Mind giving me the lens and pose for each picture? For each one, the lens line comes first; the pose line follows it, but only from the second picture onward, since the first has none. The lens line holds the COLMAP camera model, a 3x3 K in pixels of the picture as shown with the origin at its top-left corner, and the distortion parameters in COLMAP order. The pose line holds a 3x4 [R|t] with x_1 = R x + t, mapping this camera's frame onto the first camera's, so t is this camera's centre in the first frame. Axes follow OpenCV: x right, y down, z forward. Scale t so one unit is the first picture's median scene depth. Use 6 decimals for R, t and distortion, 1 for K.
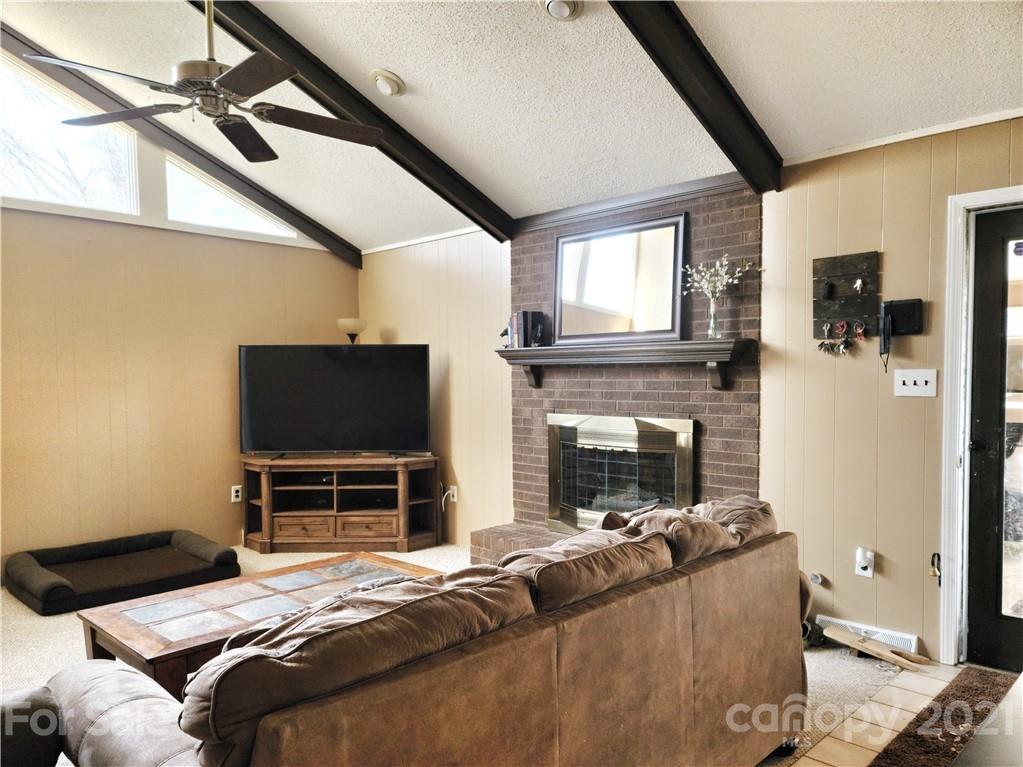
lens RADIAL K [[737.5, 0, 515.7], [0, 737.5, 401.3], [0, 0, 1]] dist [0.054015, -0.006296]
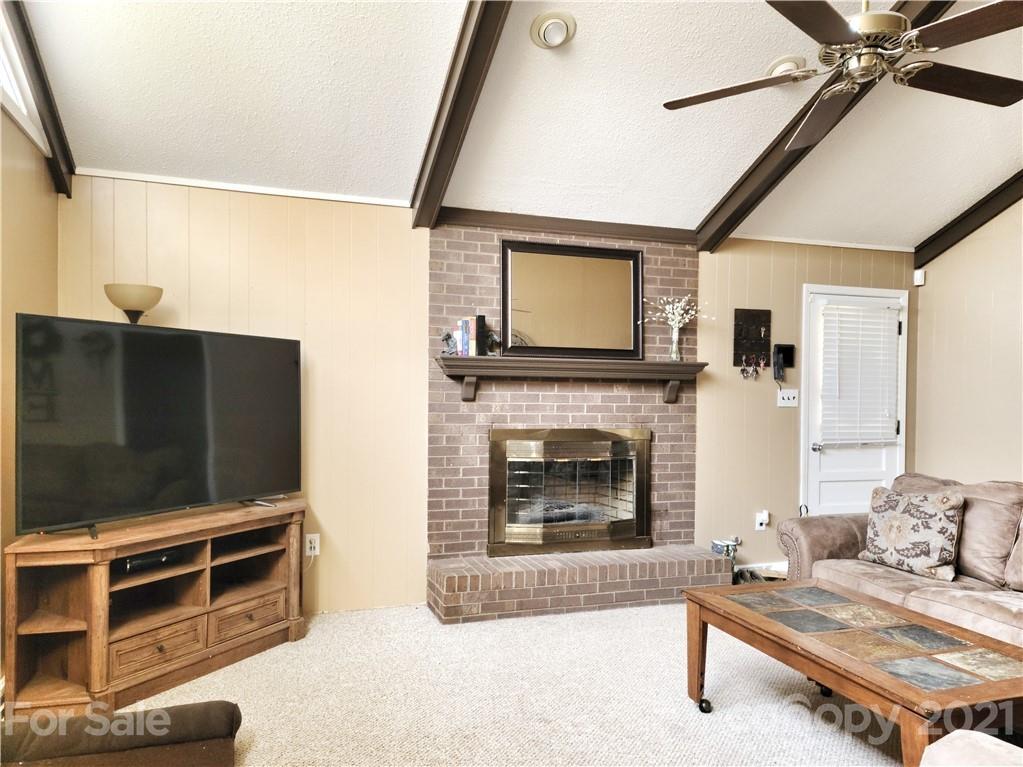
lens RADIAL K [[737.5, 0, 515.7], [0, 737.5, 401.3], [0, 0, 1]] dist [0.054015, -0.006296]
pose [[0.449684, 0.001398, 0.893186, -0.910704], [0.017278, 0.999798, -0.010264, -0.009694], [-0.893020, 0.020048, 0.449569, 0.668923]]
